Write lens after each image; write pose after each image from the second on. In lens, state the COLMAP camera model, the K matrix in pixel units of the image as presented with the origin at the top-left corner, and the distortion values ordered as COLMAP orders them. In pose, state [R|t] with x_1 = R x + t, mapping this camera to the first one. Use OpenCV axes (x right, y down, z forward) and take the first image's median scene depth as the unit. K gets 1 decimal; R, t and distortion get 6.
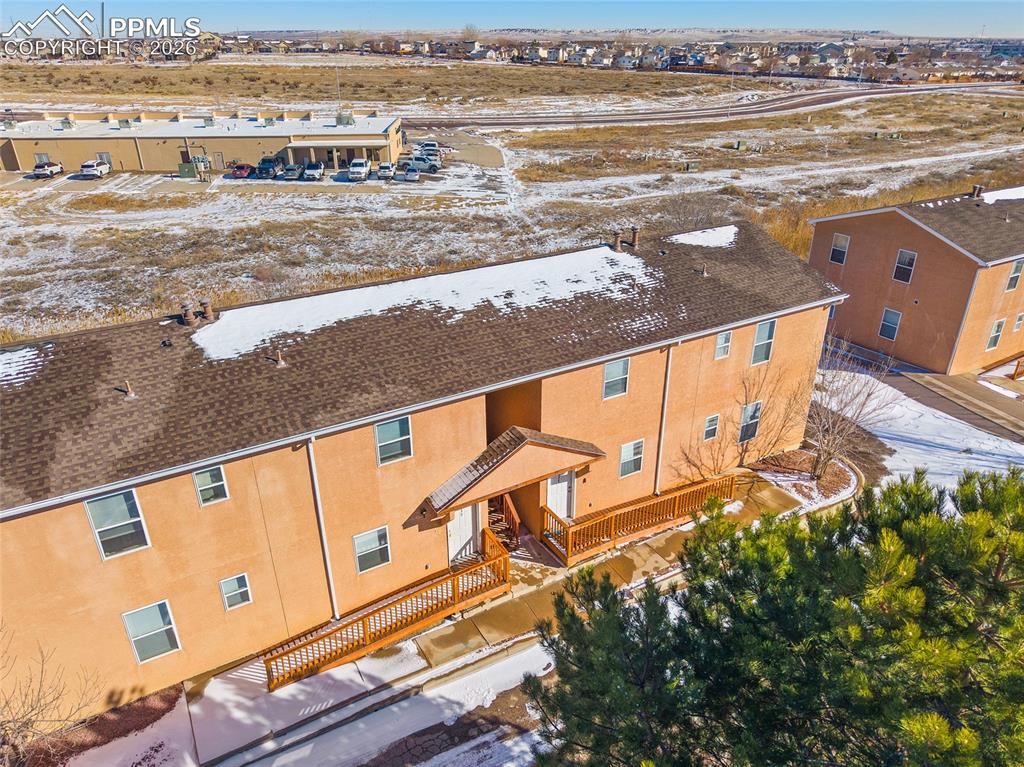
lens RADIAL K [[689.2, 0, 510.7], [0, 689.2, 381.4], [0, 0, 1]] dist [0.027428, -0.030347]
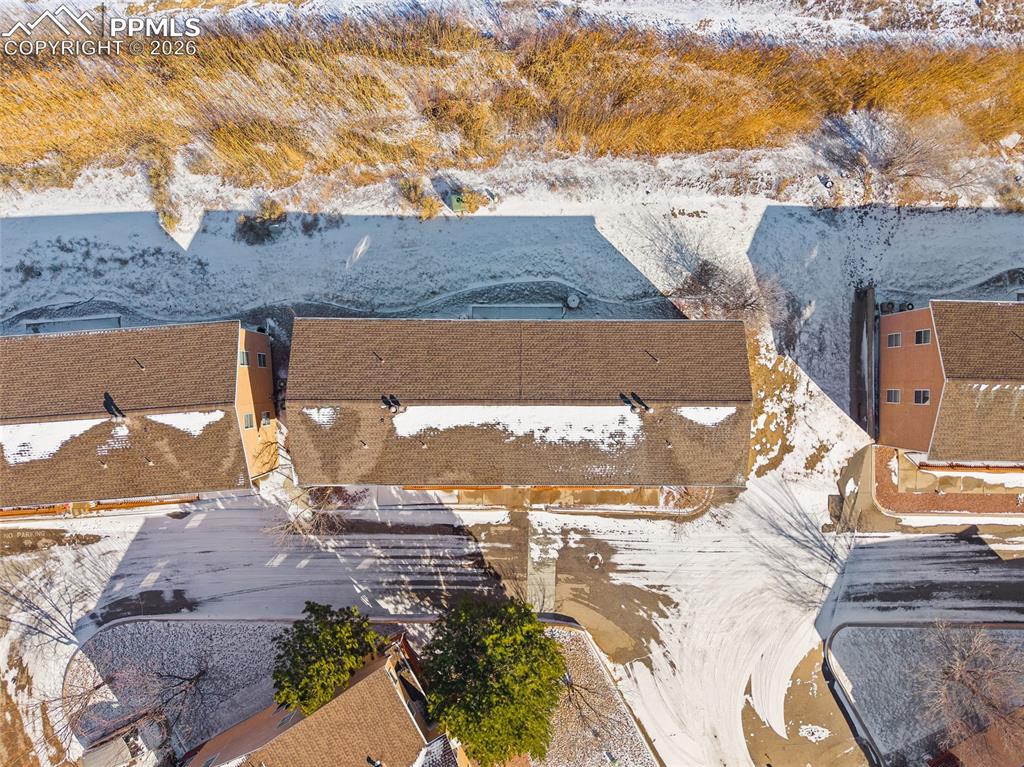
lens RADIAL K [[689.2, 0, 510.7], [0, 689.2, 381.4], [0, 0, 1]] dist [0.027428, -0.030347]
pose [[0.864191, 0.502991, 0.013173, -0.173230], [-0.237567, 0.384807, 0.891900, -1.776214], [0.443548, -0.773901, 0.452041, 0.192957]]
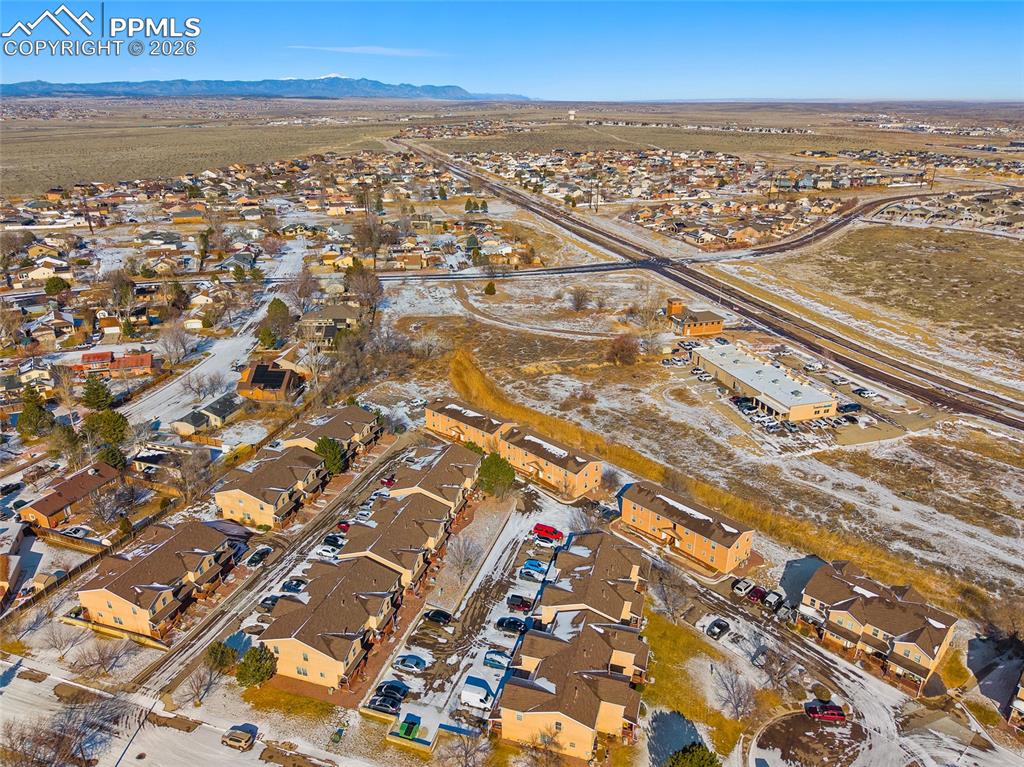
lens RADIAL K [[698.6, 0, 517.9], [0, 698.6, 380.2], [0, 0, 1]] dist [0.091410, -0.125758]
pose [[0.242779, 0.358098, -0.901568, 6.690977], [-0.429373, 0.873047, 0.231145, -2.453086], [0.869883, 0.330992, 0.365715, -2.467092]]
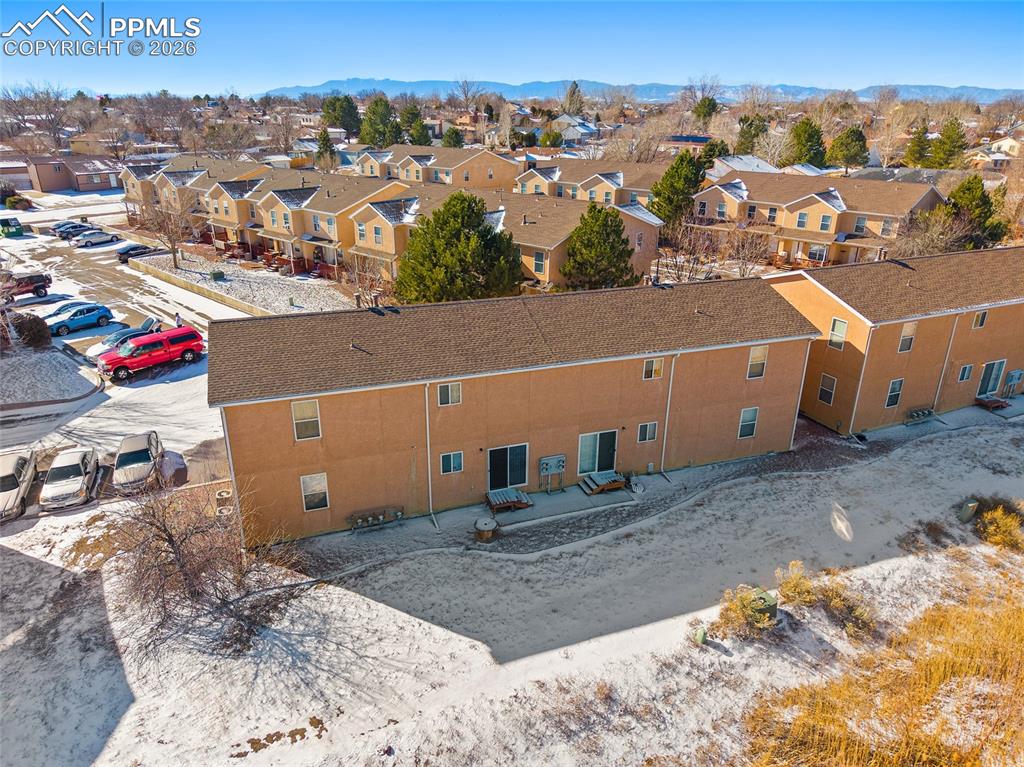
lens RADIAL K [[689.0, 0, 512.0], [0, 689.0, 383.5], [0, 0, 1]] dist [-0.001193, -0.000058]
pose [[-0.982928, -0.077912, 0.166681, -0.336014], [0.071698, 0.672109, 0.736973, -1.100113], [-0.169446, 0.736342, -0.655049, 2.060668]]
